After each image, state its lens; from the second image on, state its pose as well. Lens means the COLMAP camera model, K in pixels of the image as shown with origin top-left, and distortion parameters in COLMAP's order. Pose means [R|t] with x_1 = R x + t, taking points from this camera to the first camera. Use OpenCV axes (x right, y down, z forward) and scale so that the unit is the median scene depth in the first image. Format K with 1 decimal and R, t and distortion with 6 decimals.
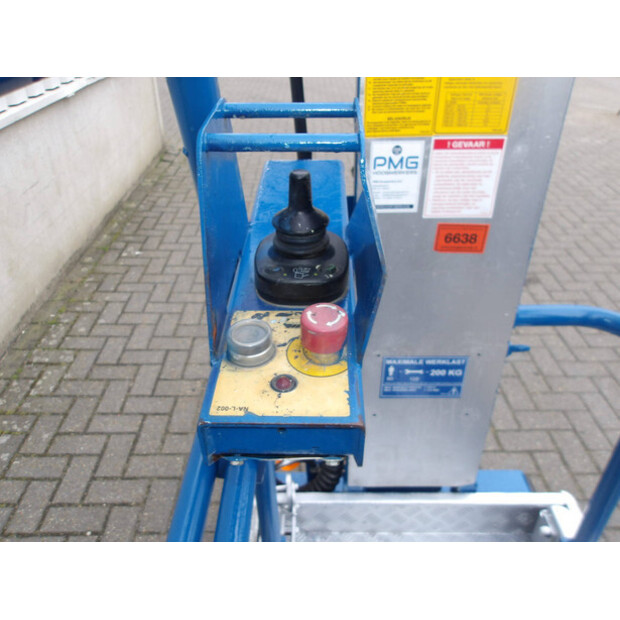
lens RADIAL K [[513.3, 0, 309.4], [0, 513.3, 339.7], [0, 0, 1]] dist [-0.004389, -0.006244]
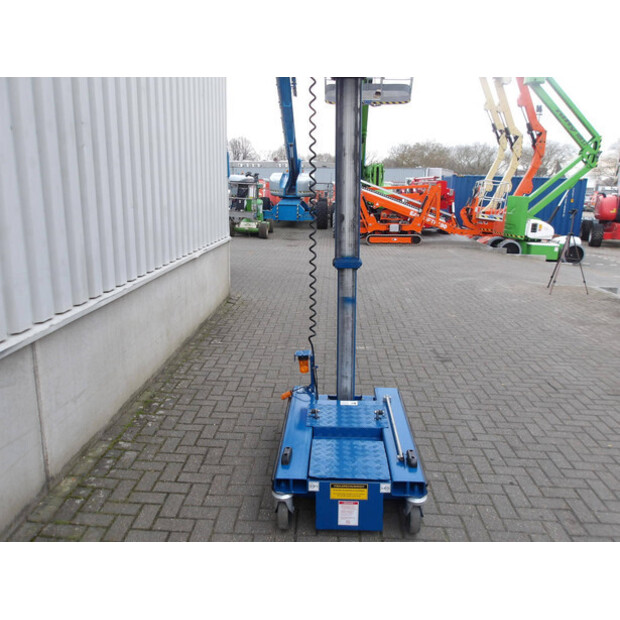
lens RADIAL K [[531.9, 0, 306.7], [0, 531.9, 368.5], [0, 0, 1]] dist [-0.002201, -0.002789]
pose [[0.998628, 0.031282, -0.041989, 0.039844], [-0.041922, 0.958133, -0.283238, 0.477629], [0.031371, 0.284610, 0.958130, -0.792514]]
